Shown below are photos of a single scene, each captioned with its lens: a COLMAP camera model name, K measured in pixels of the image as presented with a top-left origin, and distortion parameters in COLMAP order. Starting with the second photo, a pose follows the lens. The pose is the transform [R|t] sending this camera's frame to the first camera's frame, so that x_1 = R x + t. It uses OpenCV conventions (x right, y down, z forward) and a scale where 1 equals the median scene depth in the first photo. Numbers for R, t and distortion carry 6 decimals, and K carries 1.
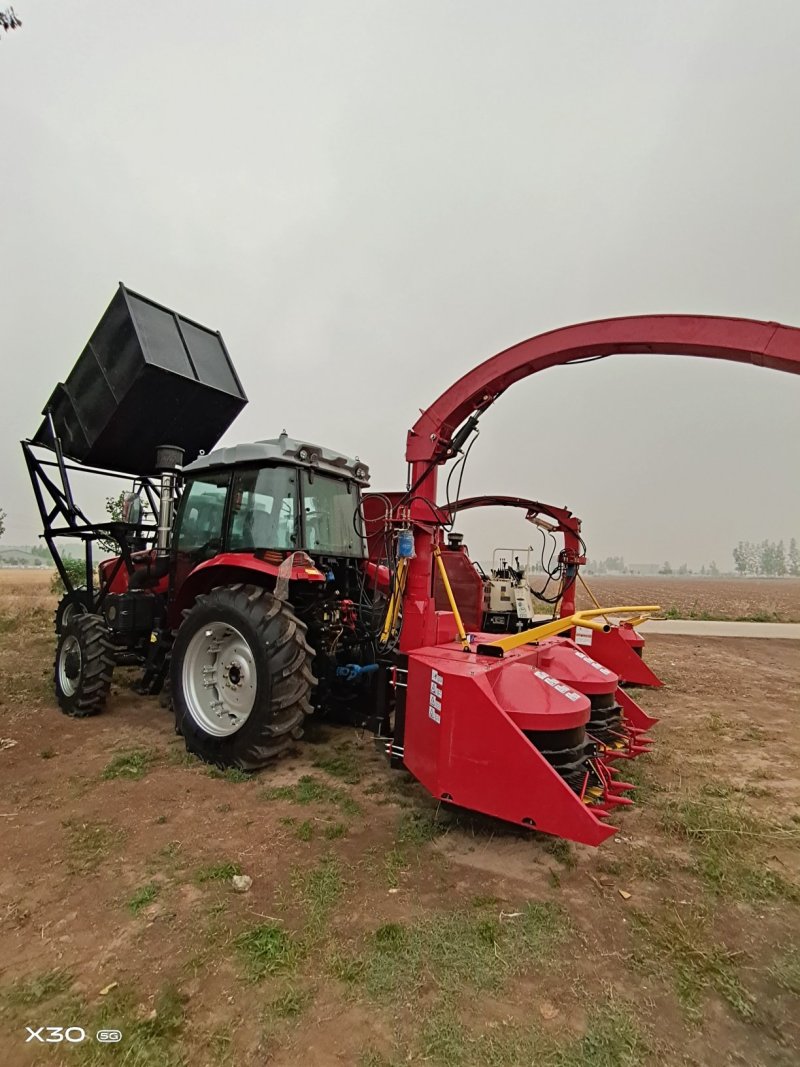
lens RADIAL K [[505.8, 0, 398.9], [0, 505.8, 539.1], [0, 0, 1]] dist [-0.023045, 0.000132]
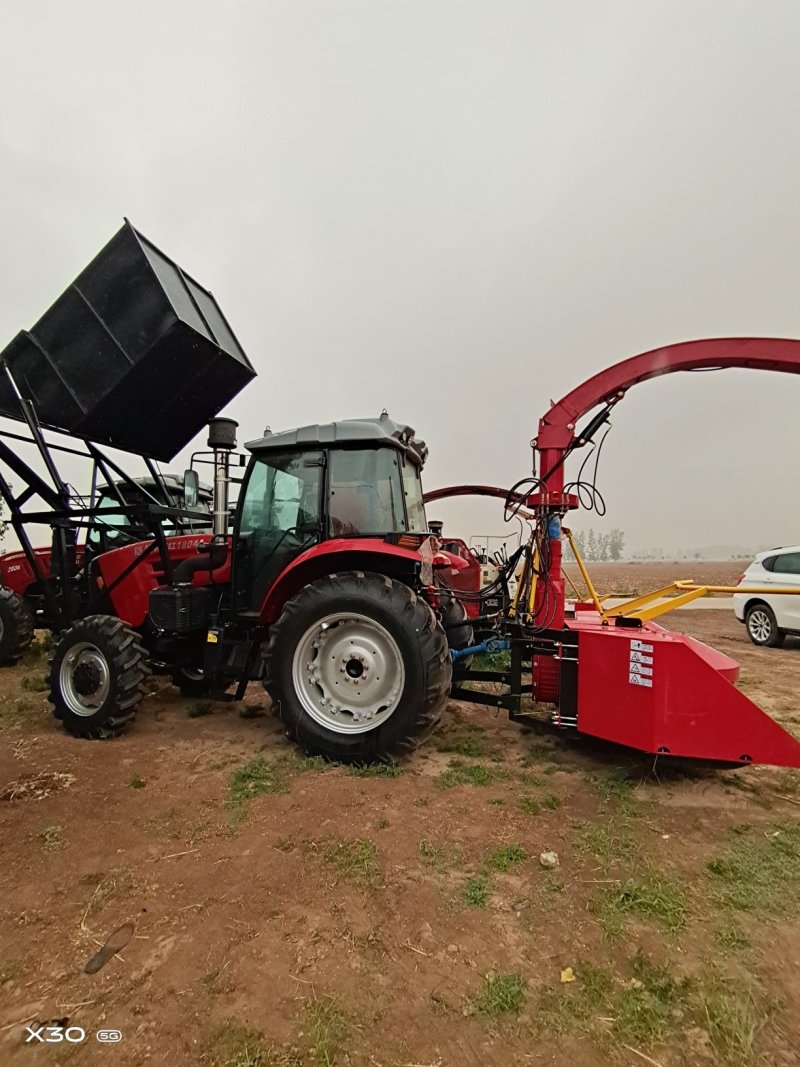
lens RADIAL K [[505.8, 0, 393.0], [0, 505.8, 540.9], [0, 0, 1]] dist [-0.023045, 0.000132]
pose [[0.952929, -0.009525, 0.303044, -0.506997], [0.003393, 0.999779, 0.020754, 0.012314], [-0.303175, -0.018749, 0.952750, 0.079500]]
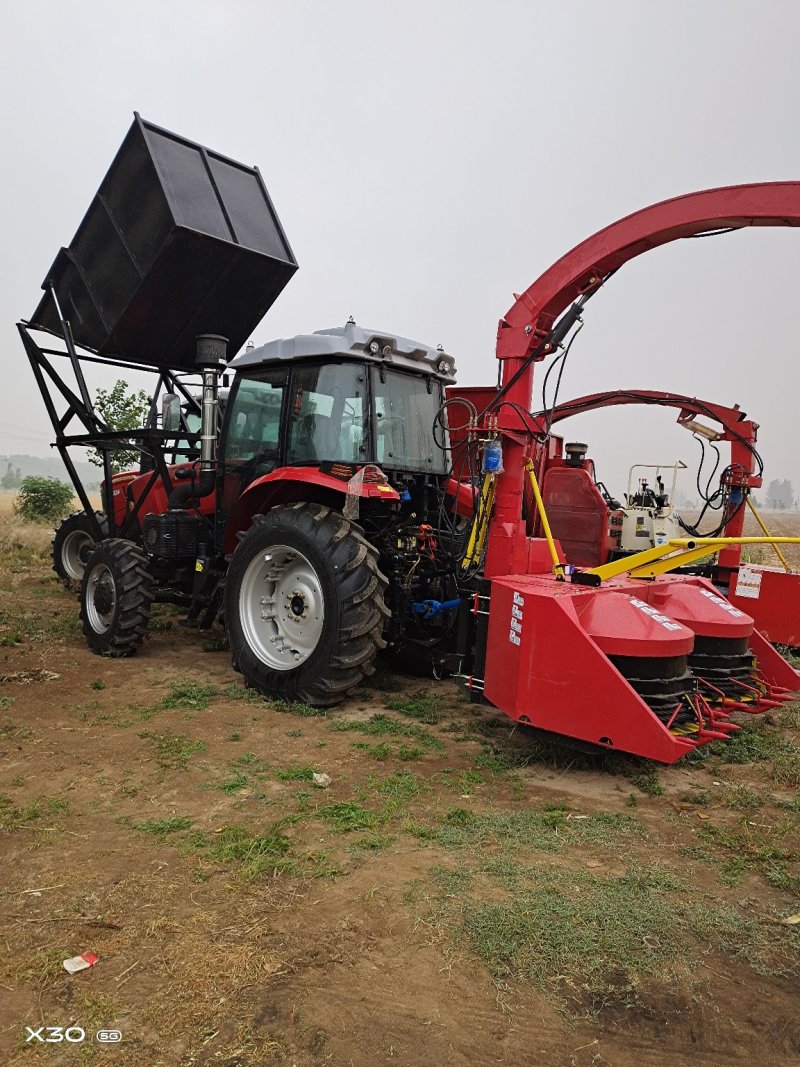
lens RADIAL K [[802.7, 0, 396.3], [0, 802.7, 544.3], [0, 0, 1]] dist [0.037627, 0.000488]
pose [[0.989876, 0.020692, -0.140416, 0.038045], [-0.004322, 0.993251, 0.115901, -0.000319], [0.141867, -0.114121, 0.983285, -0.325219]]
